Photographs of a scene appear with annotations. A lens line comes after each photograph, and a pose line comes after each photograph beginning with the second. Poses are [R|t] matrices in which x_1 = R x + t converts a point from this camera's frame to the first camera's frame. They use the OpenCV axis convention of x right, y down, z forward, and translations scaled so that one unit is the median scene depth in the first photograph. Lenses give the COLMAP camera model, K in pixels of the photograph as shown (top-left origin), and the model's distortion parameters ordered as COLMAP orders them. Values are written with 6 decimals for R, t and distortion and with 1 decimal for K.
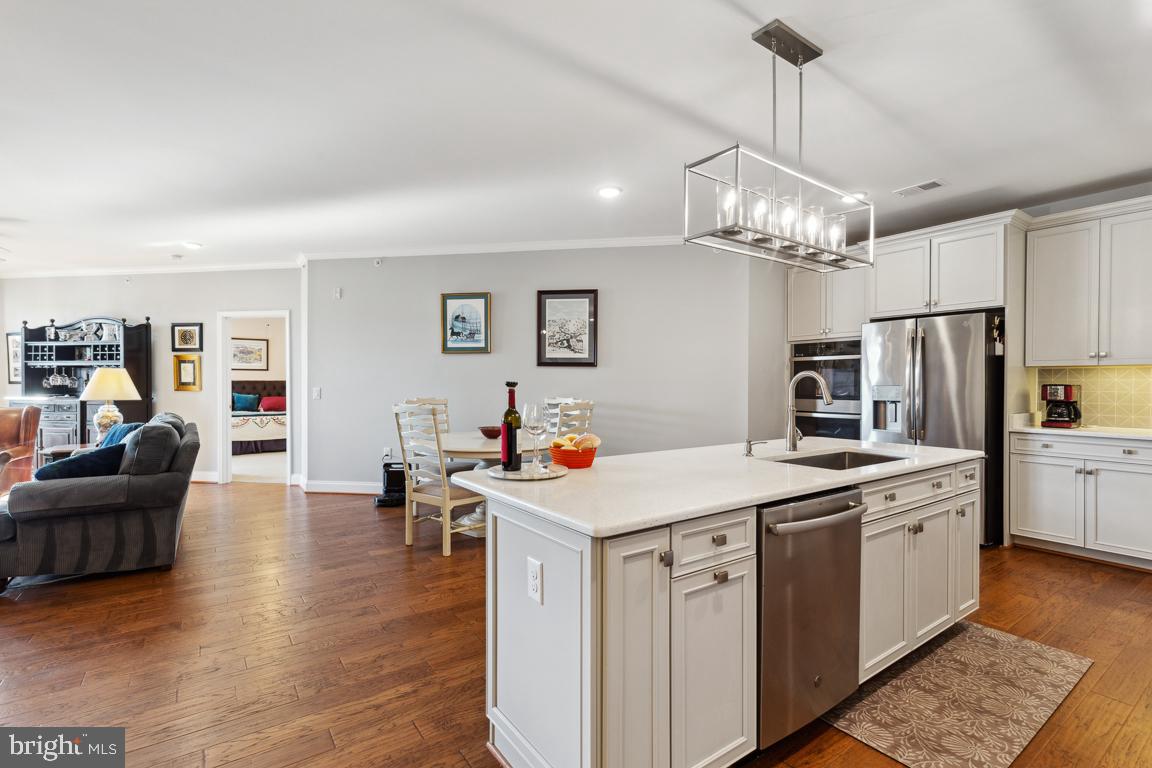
lens RADIAL K [[535.3, 0, 581.3], [0, 535.3, 387.6], [0, 0, 1]] dist [0.003152, -0.000186]
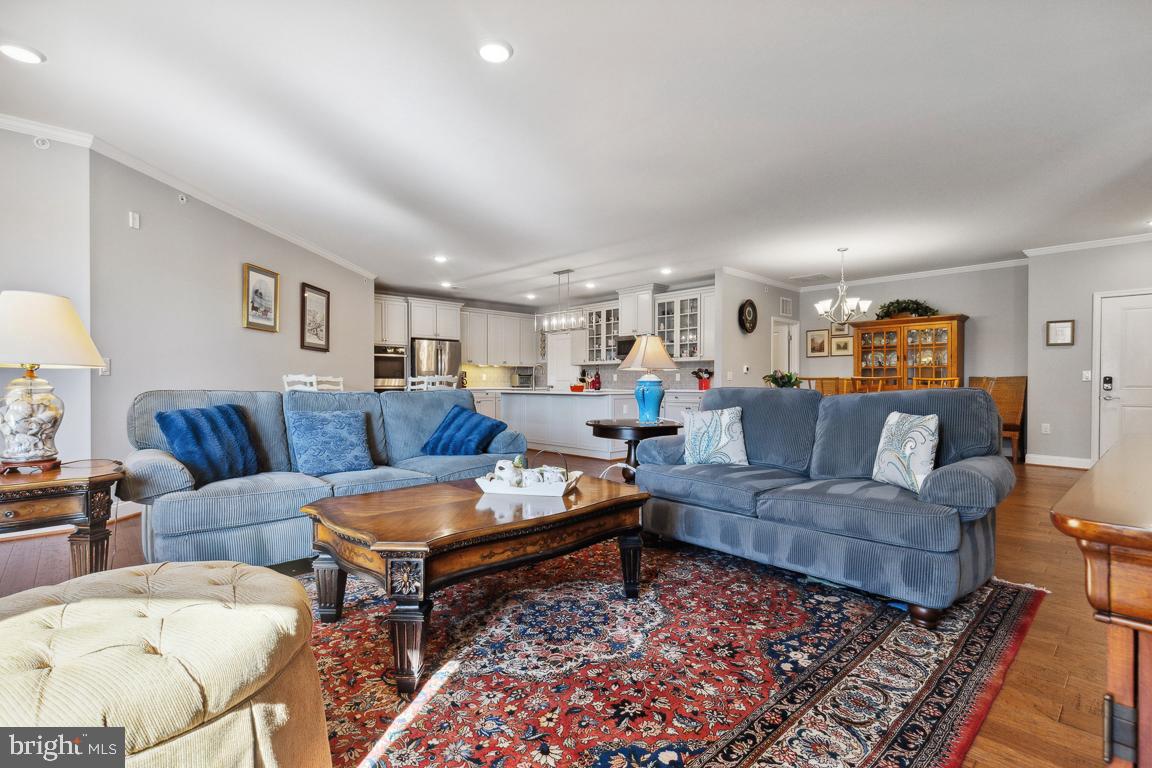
lens RADIAL K [[541.8, 0, 576.0], [0, 541.8, 384.0], [0, 0, 1]] dist [0.000943, -0.000034]
pose [[-0.133652, -0.001567, 0.991027, -1.279844], [0.011643, 0.999927, 0.003152, 0.037689], [-0.990960, 0.011960, -0.133624, 0.571303]]
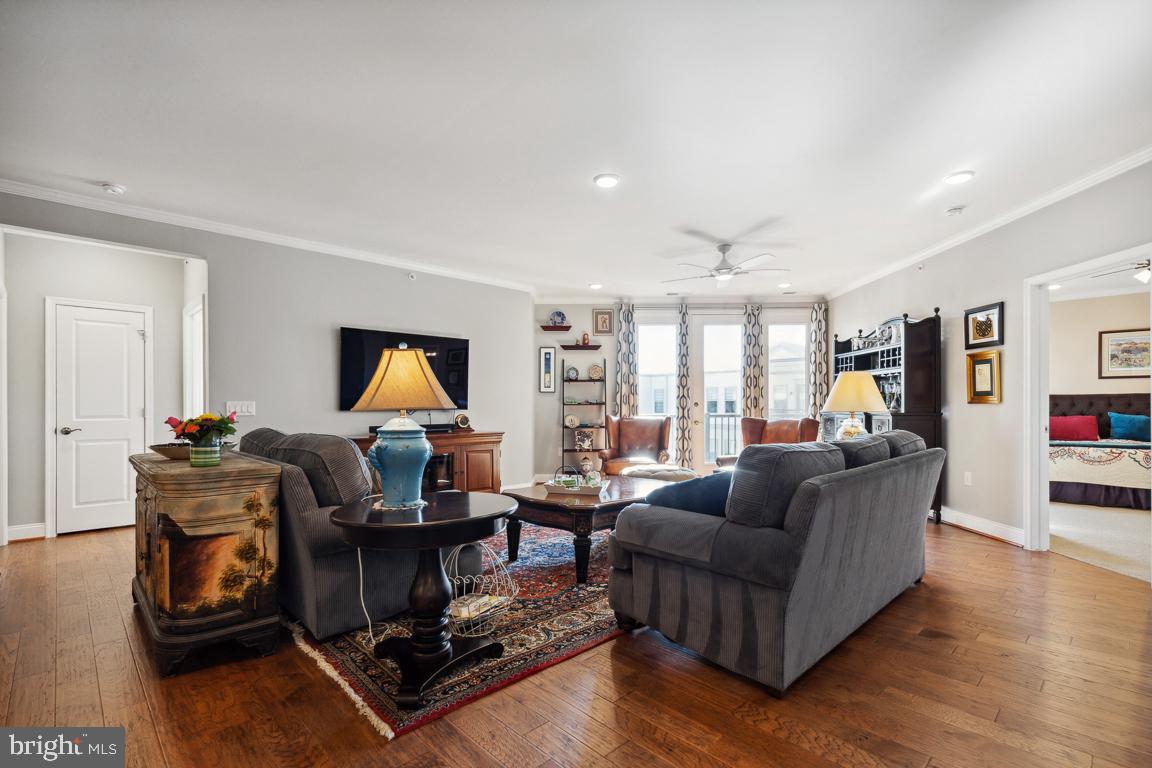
lens RADIAL K [[539.3, 0, 575.7], [0, 539.3, 404.3], [0, 0, 1]] dist [0.002634, 0.000270]
pose [[0.148060, -0.004677, -0.988967, -0.142443], [-0.008250, 0.999948, -0.005964, 0.018112], [0.988944, 0.009042, 0.148014, 0.442768]]
